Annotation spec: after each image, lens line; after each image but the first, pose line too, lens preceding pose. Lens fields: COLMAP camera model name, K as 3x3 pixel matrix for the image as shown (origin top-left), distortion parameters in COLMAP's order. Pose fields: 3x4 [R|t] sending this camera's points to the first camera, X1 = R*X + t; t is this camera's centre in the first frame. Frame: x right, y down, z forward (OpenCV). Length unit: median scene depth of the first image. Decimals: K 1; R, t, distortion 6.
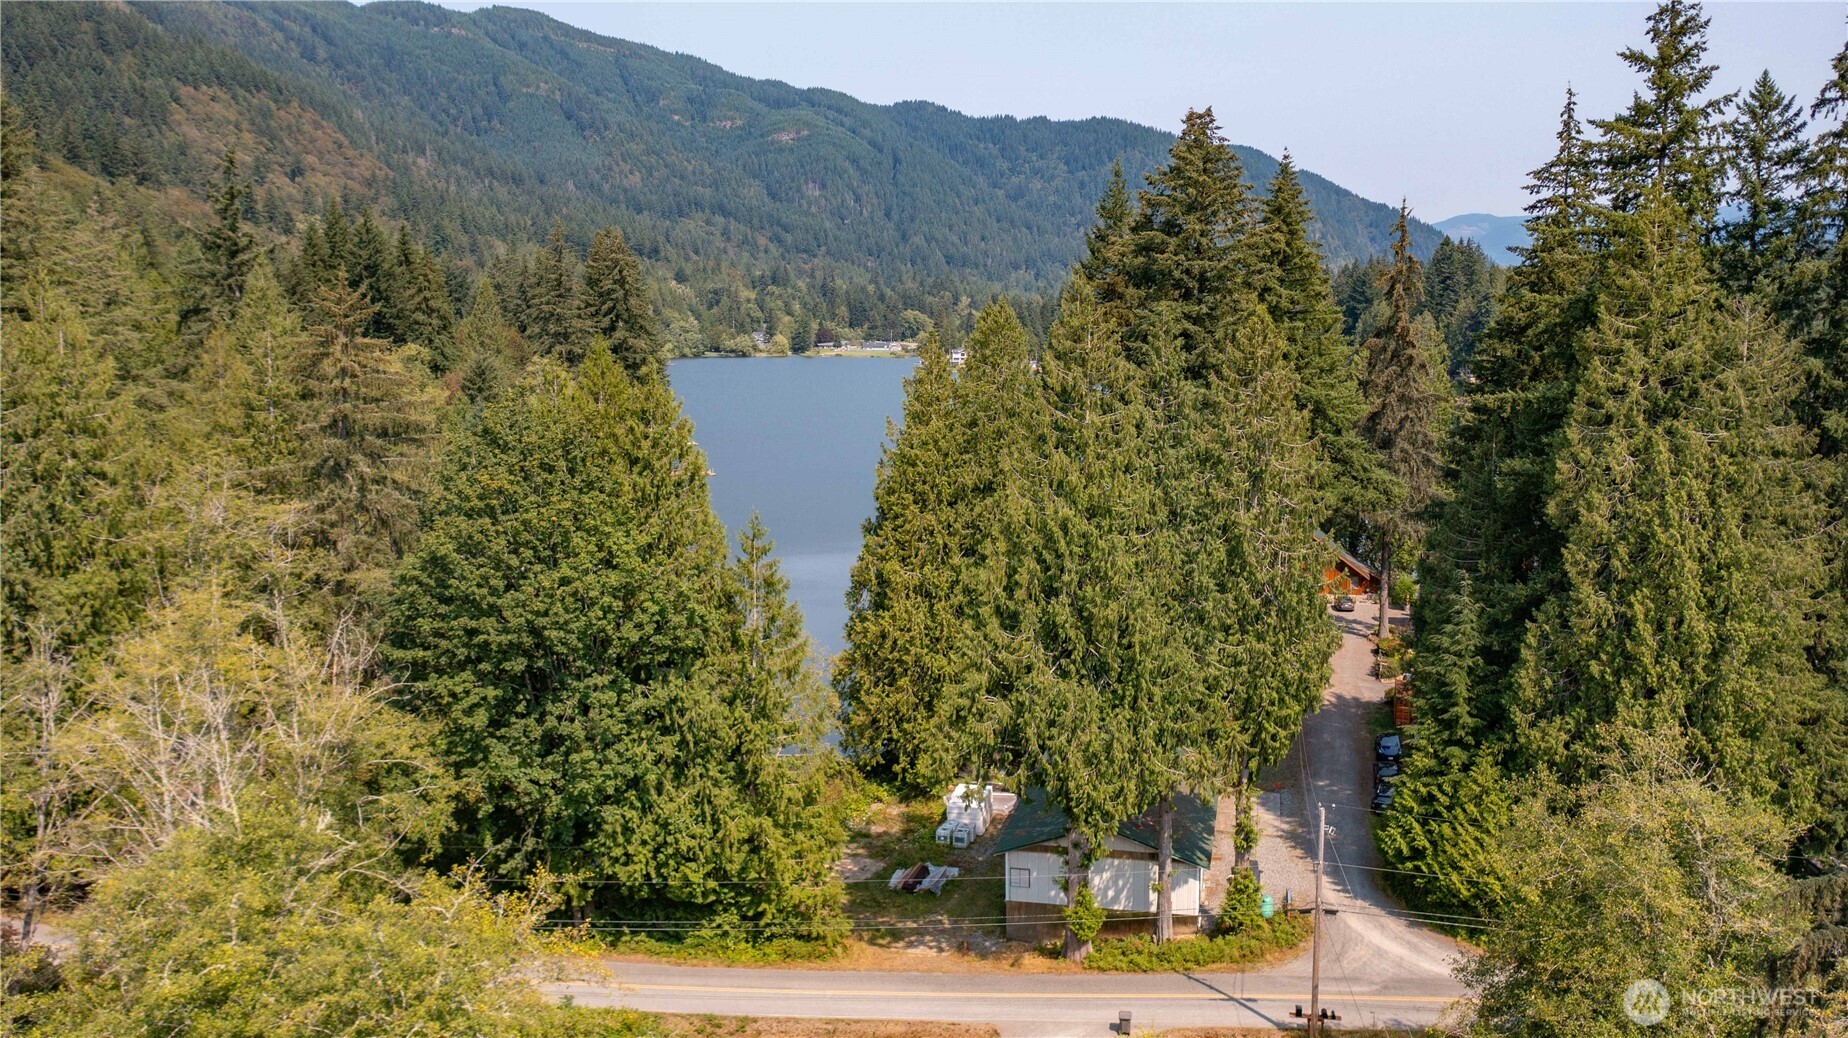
lens RADIAL K [[1462.8, 0, 1019.6], [0, 1462.8, 520.7], [0, 0, 1]] dist [-0.006960, -0.001087]
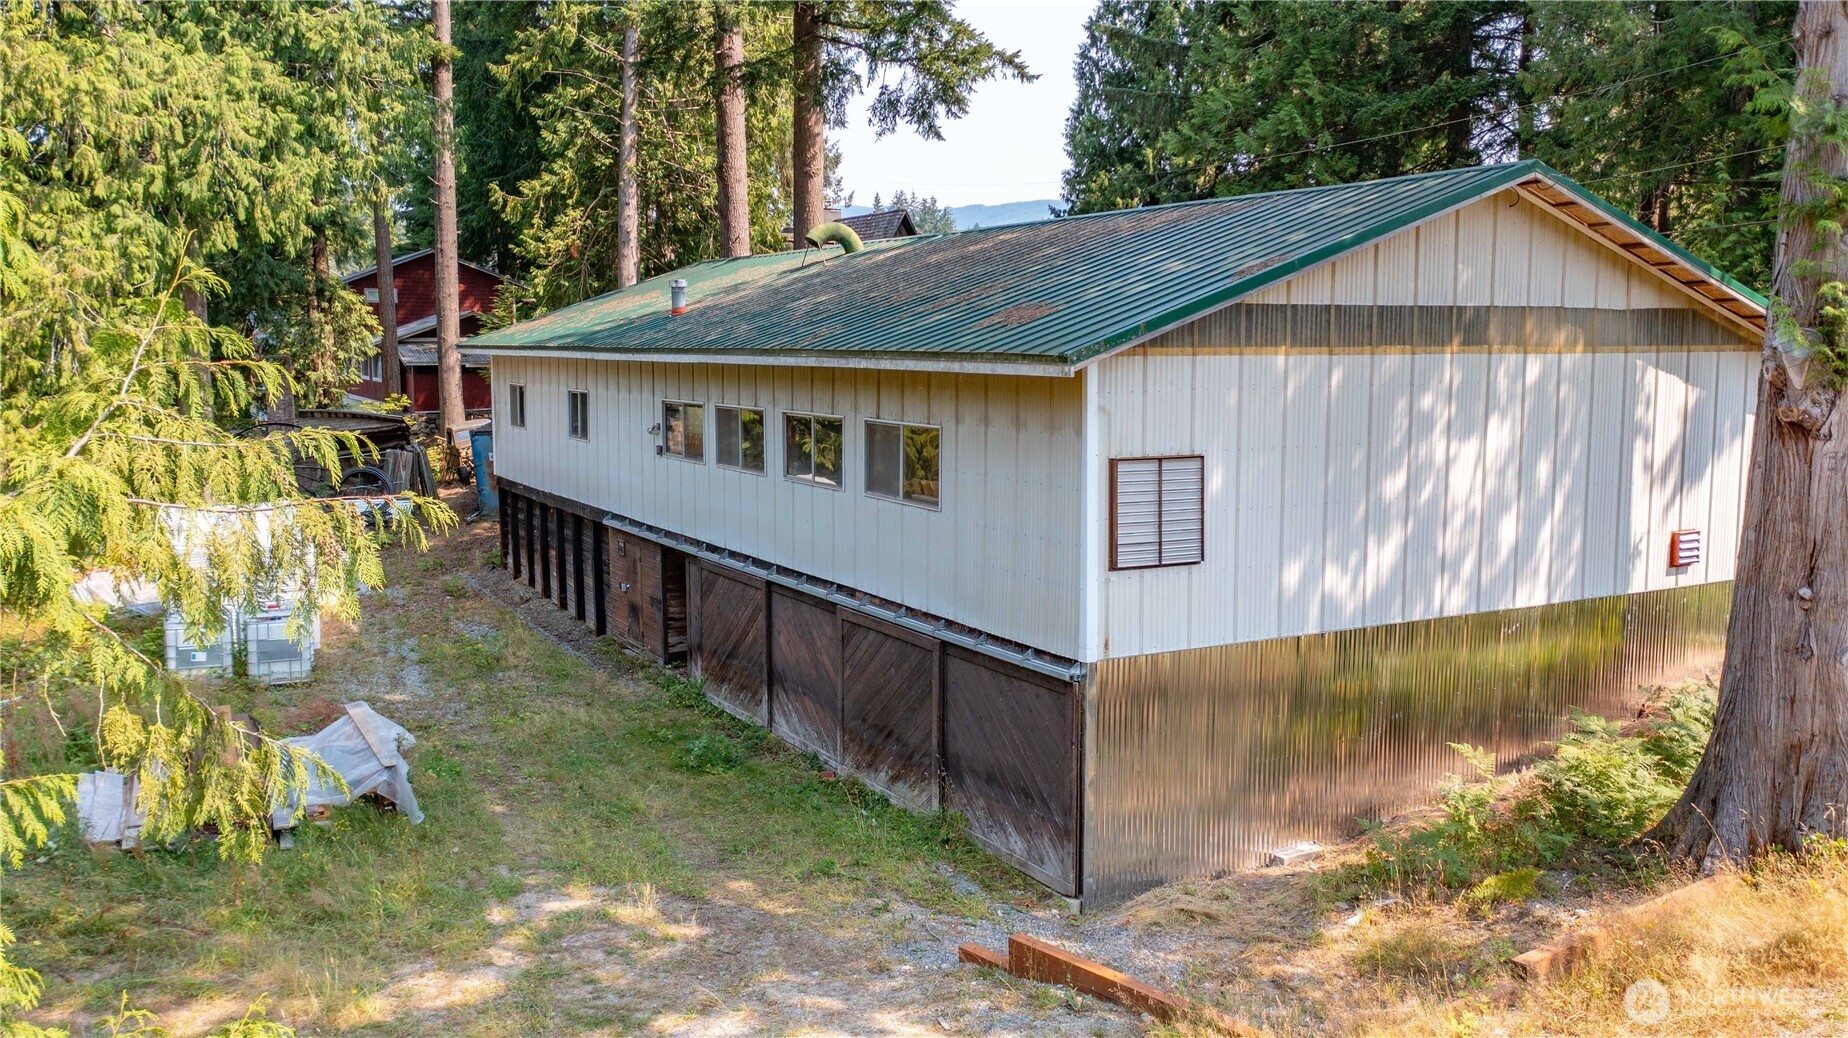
lens RADIAL K [[1462.8, 0, 924.9], [0, 1462.8, 499.8], [0, 0, 1]] dist [-0.006960, -0.001087]
pose [[0.763553, -0.073912, 0.641502, -0.120796], [0.096535, 0.995330, -0.000222, 0.220423], [-0.638489, 0.062097, 0.767122, 0.812193]]
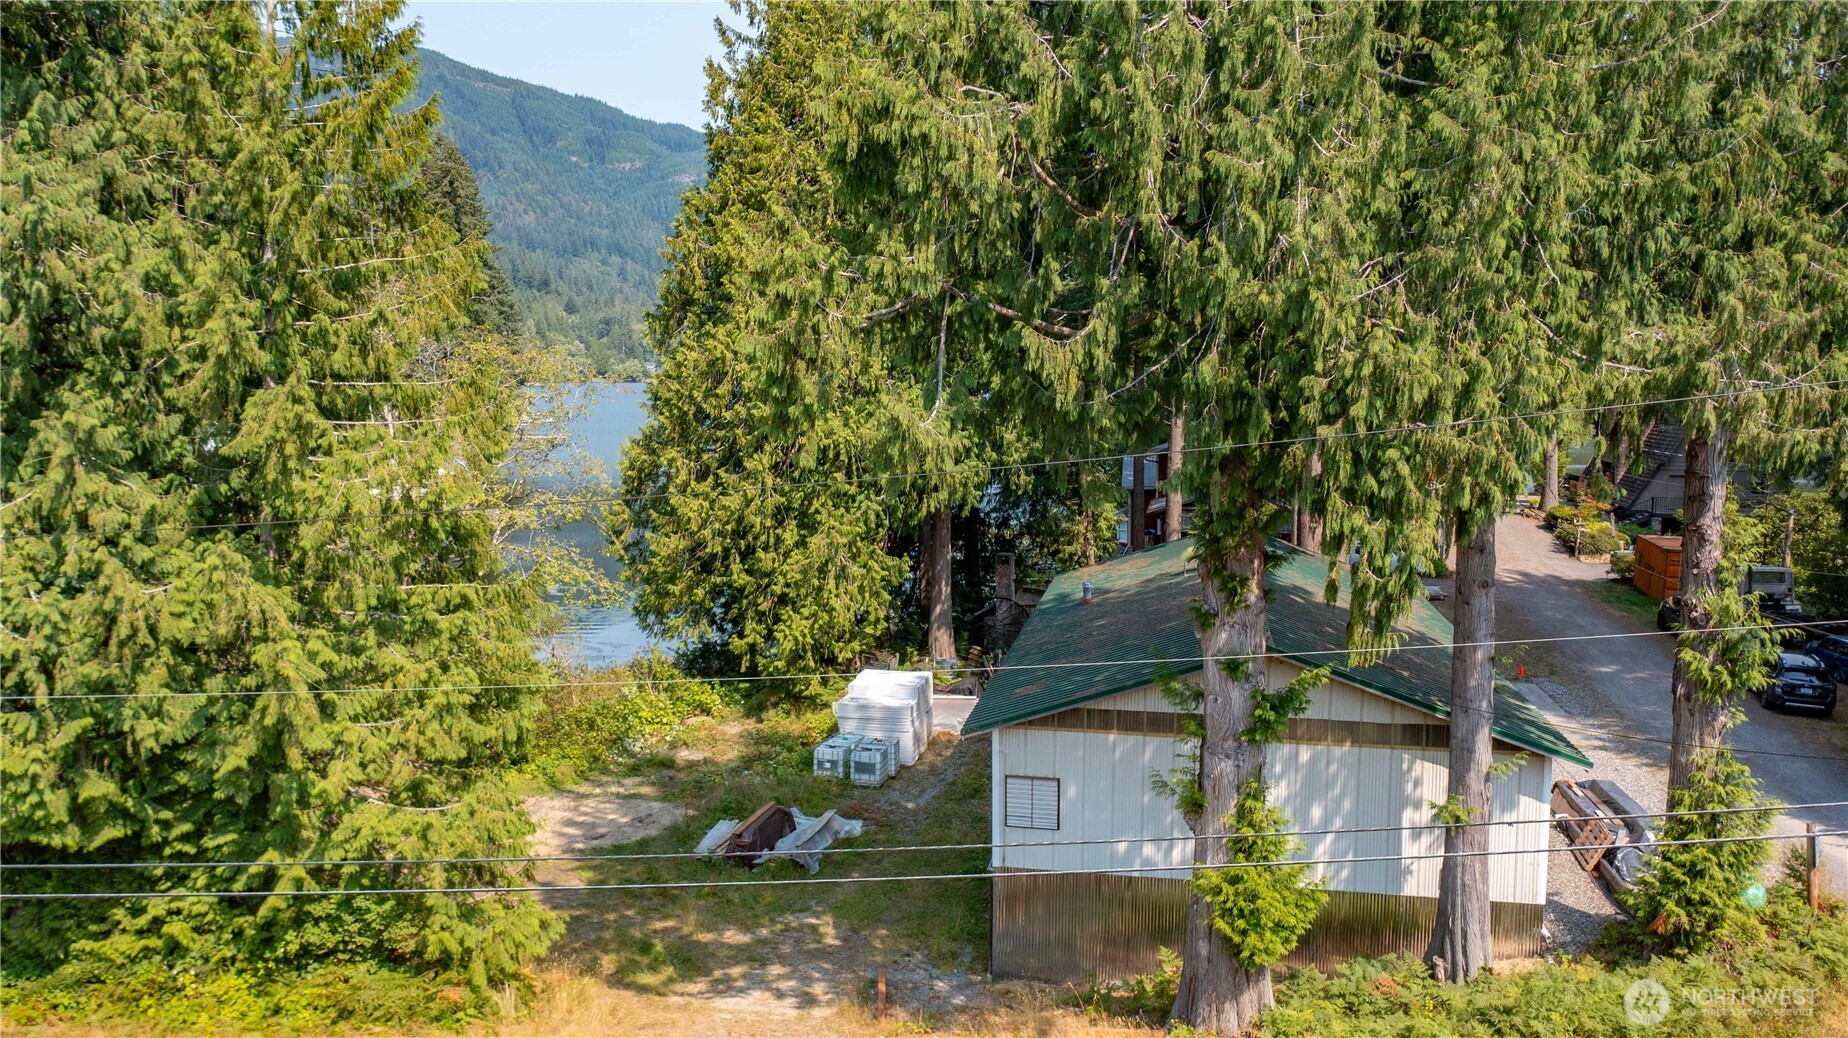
lens RADIAL K [[1462.8, 0, 925.6], [0, 1462.8, 517.2], [0, 0, 1]] dist [-0.006960, -0.001087]
pose [[0.999985, 0.005291, 0.001683, -0.024917], [-0.005192, 0.998519, -0.054152, 0.177009], [-0.001967, 0.054142, 0.998531, 0.580243]]
